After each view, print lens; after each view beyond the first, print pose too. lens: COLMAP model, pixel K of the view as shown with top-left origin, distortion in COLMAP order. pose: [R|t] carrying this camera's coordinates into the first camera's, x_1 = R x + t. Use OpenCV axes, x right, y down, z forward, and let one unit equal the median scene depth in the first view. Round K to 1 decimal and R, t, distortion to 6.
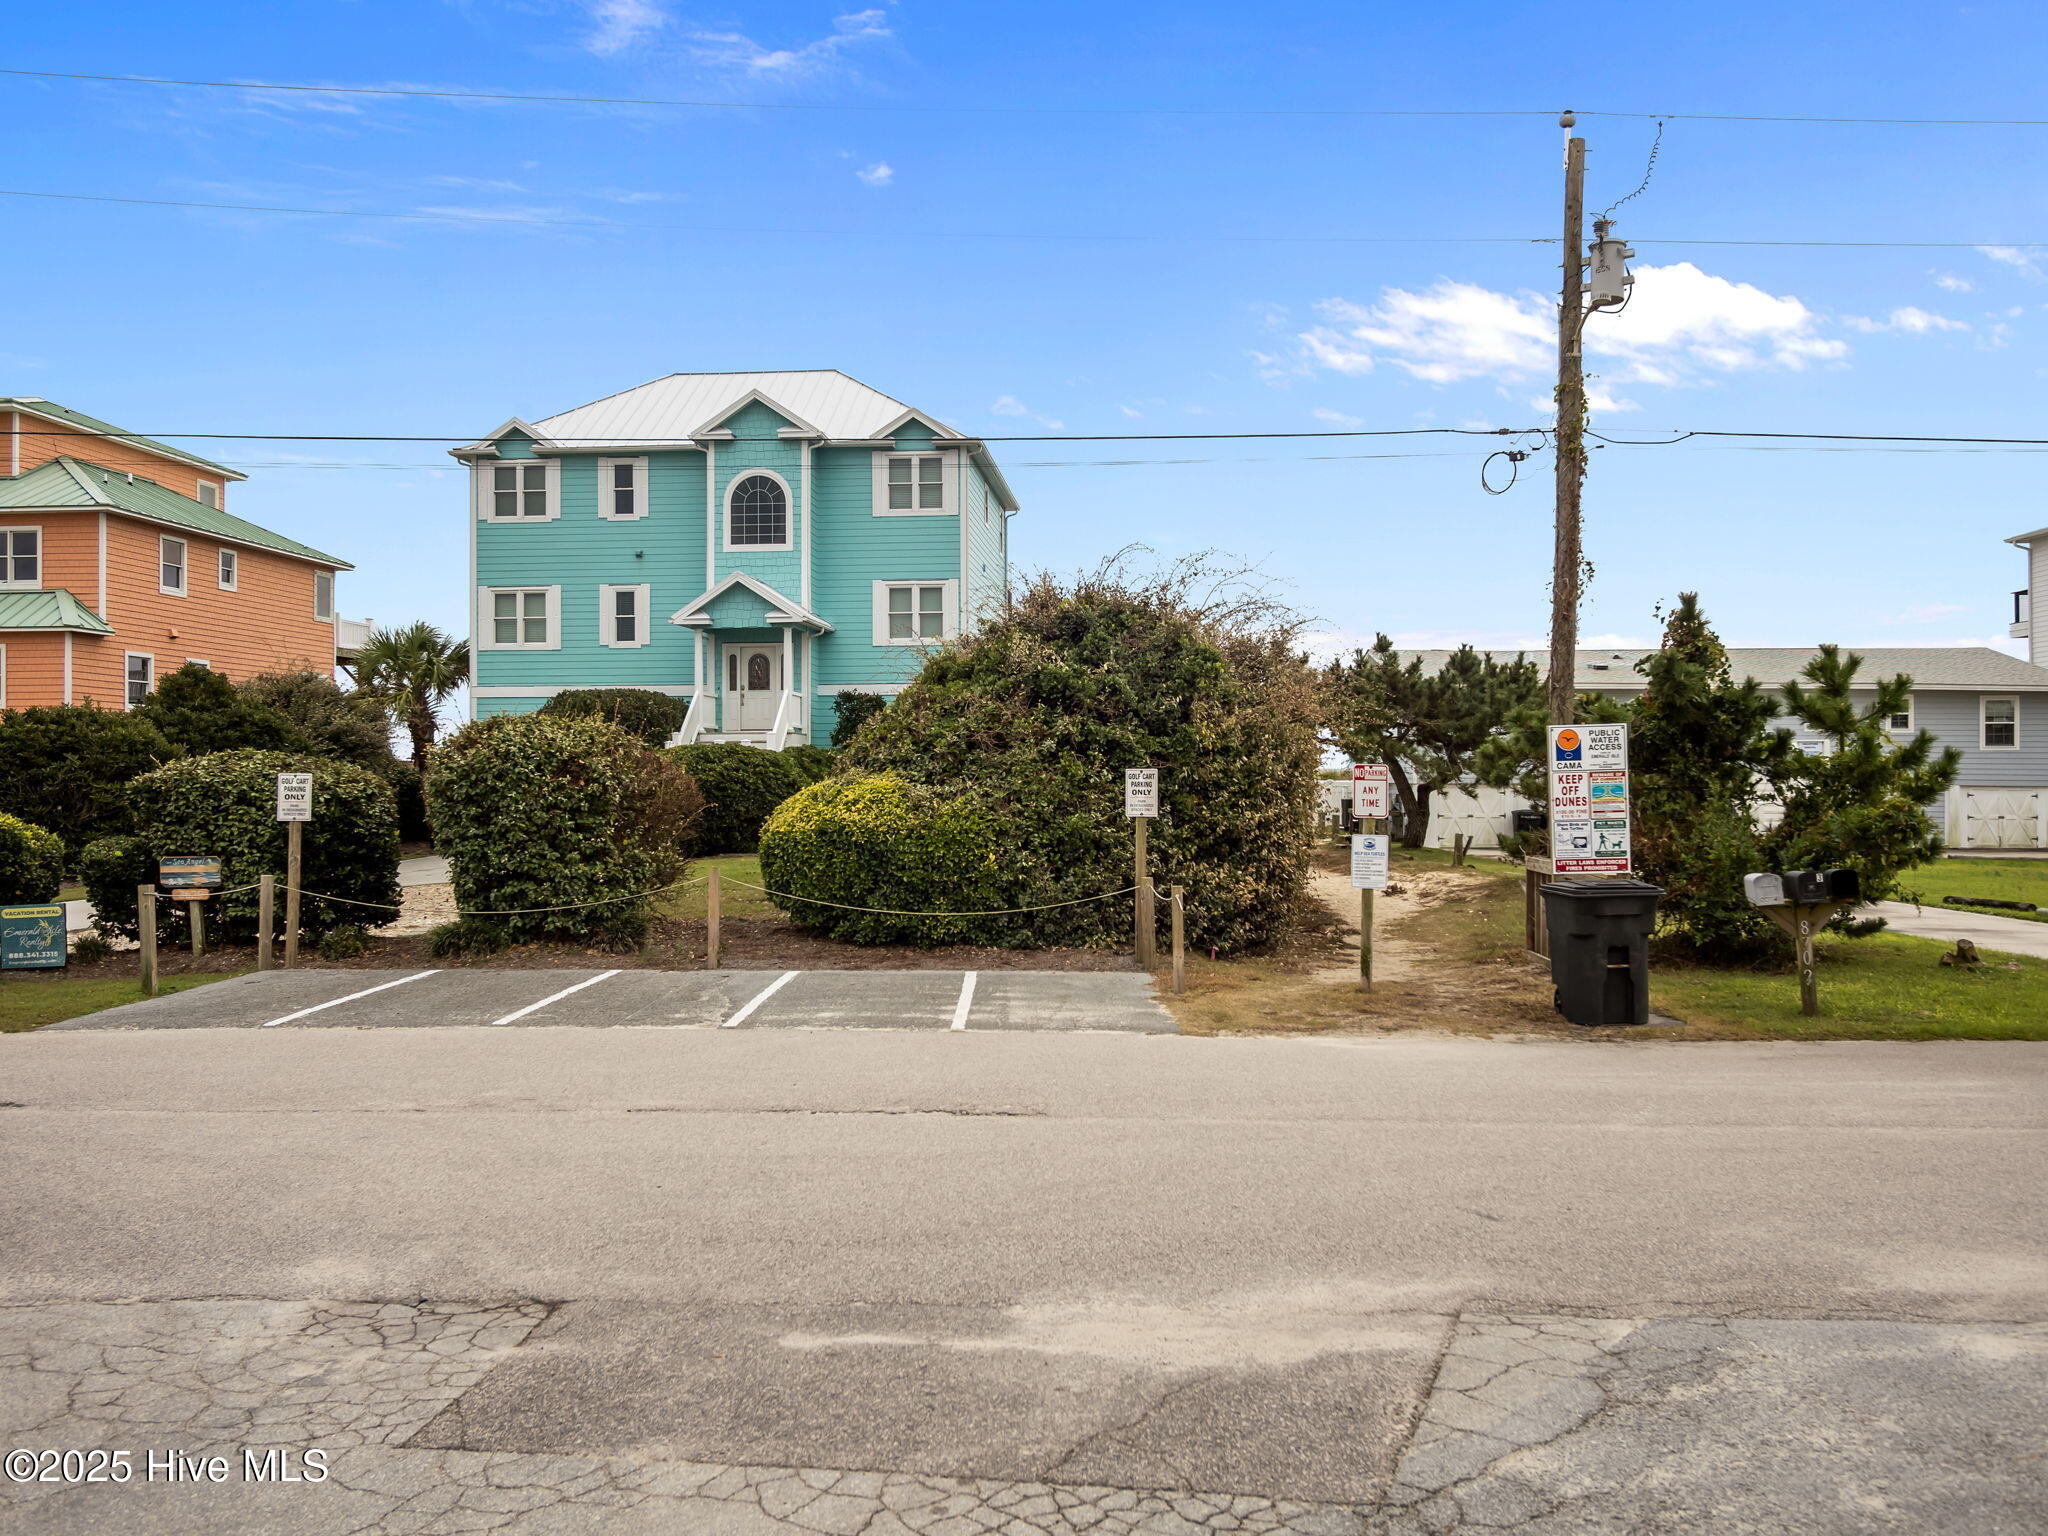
lens RADIAL K [[1734.9, 0, 1024.0], [0, 1734.9, 768.0], [0, 0, 1]] dist [0.005070, 0.004267]
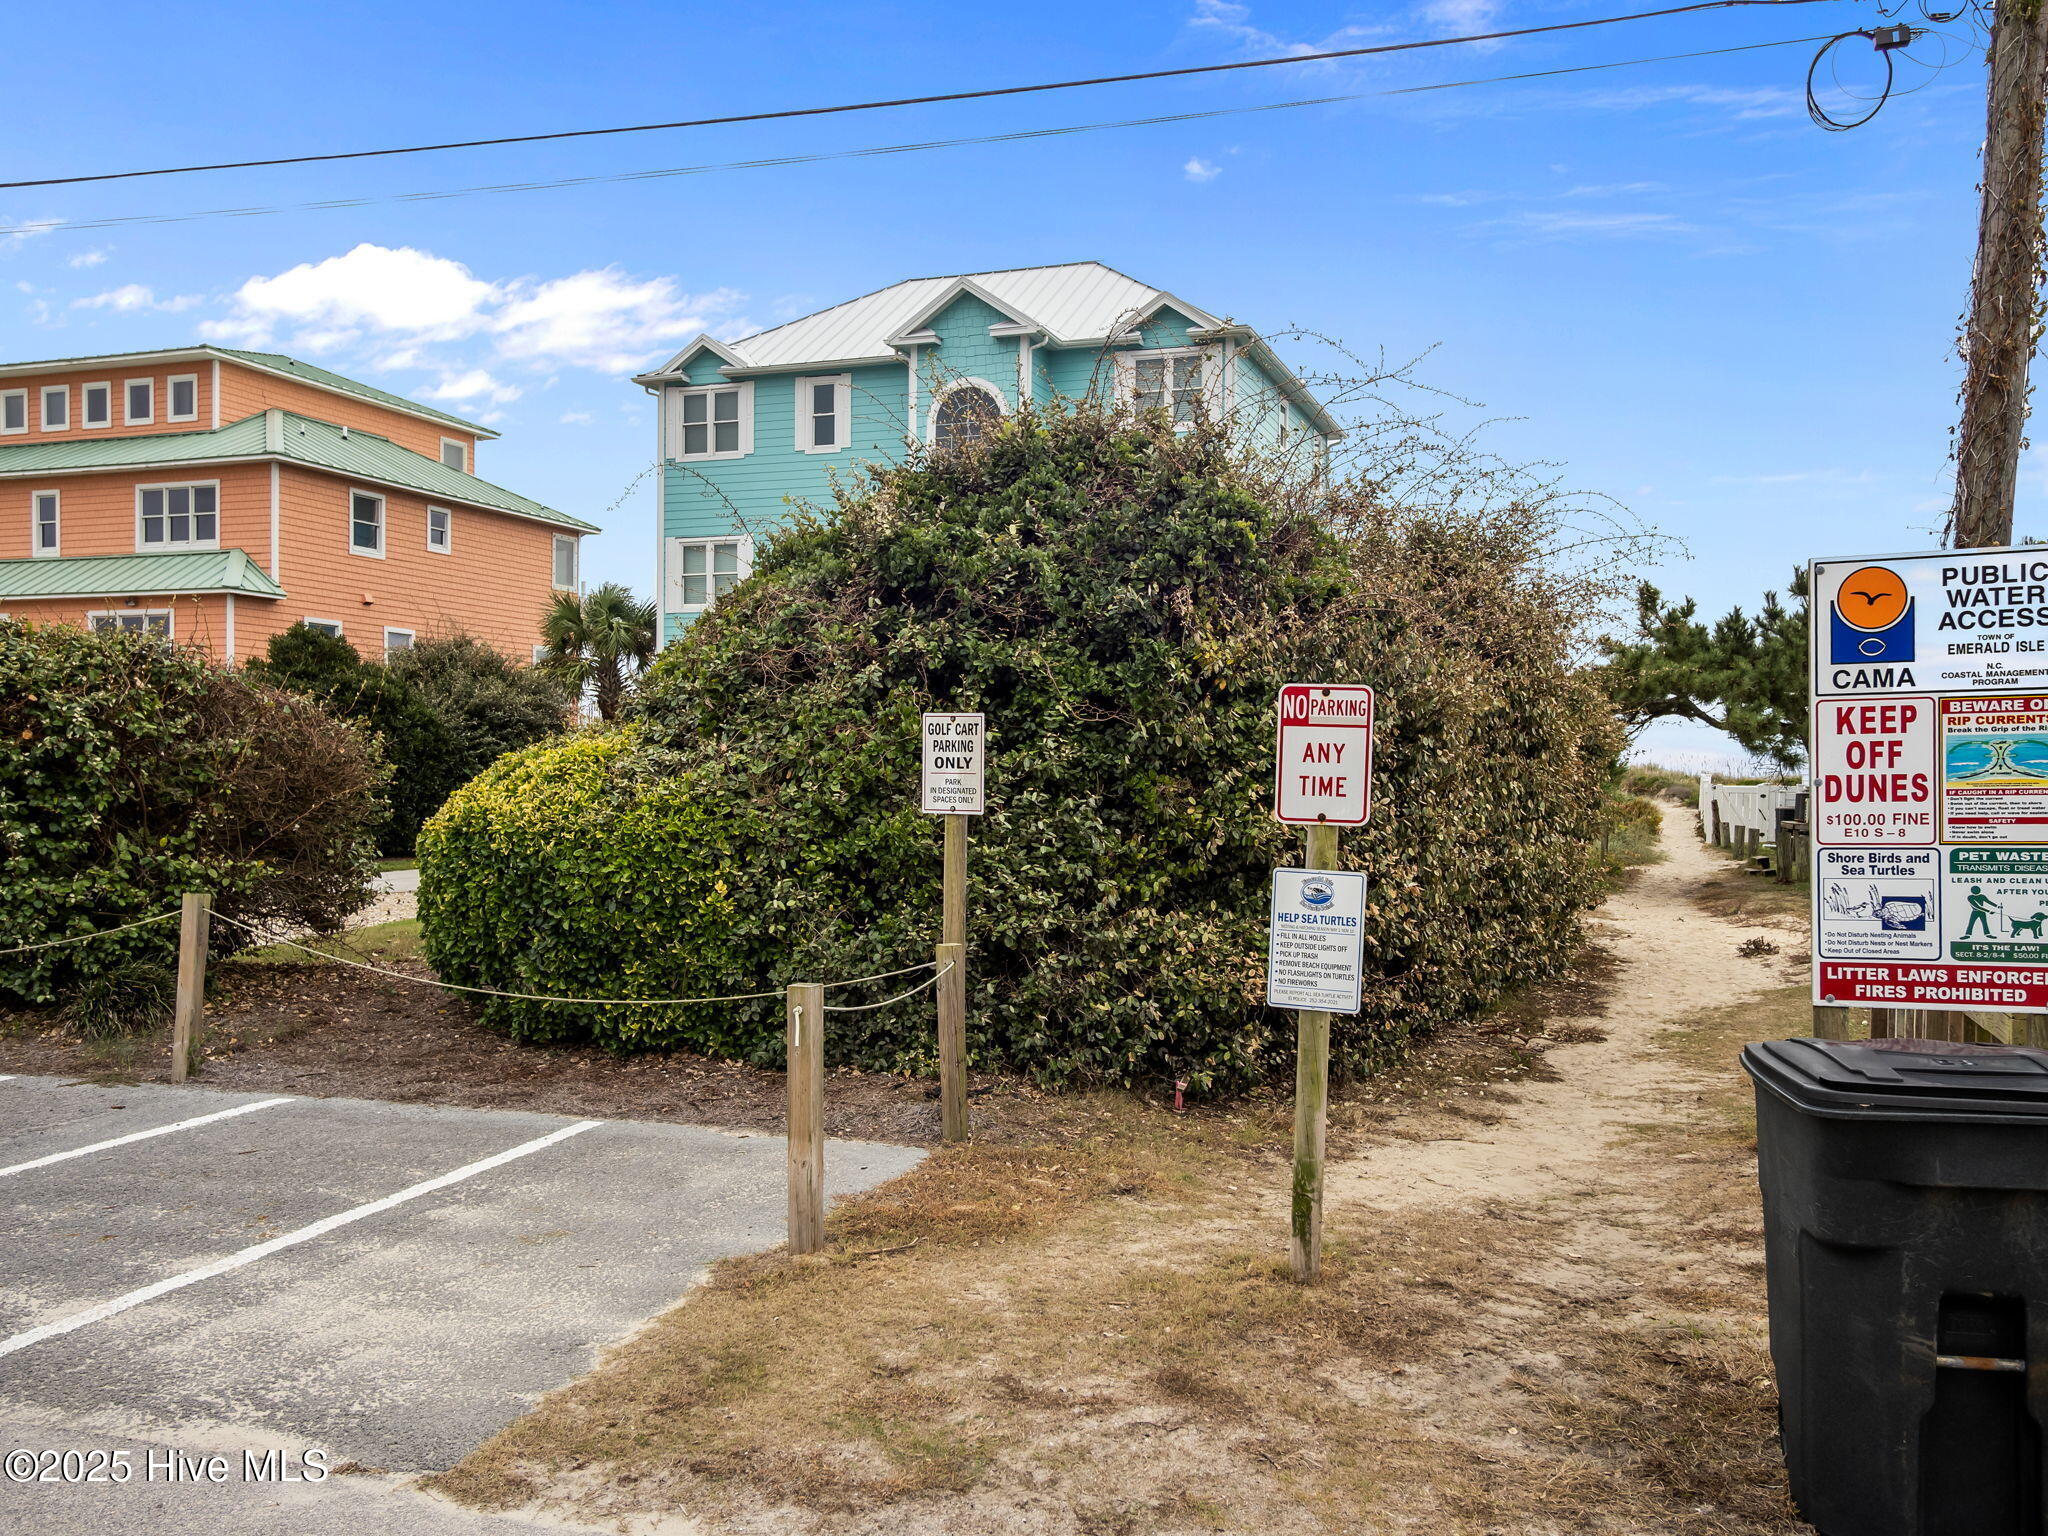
lens RADIAL K [[1734.5, 0, 1025.3], [0, 1734.5, 827.9], [0, 0, 1]] dist [0.006833, 0.005282]
pose [[0.963276, 0.022201, -0.267595, 0.185681], [-0.013529, 0.999323, 0.034208, 0.013306], [0.268173, -0.029332, 0.962924, 0.478992]]
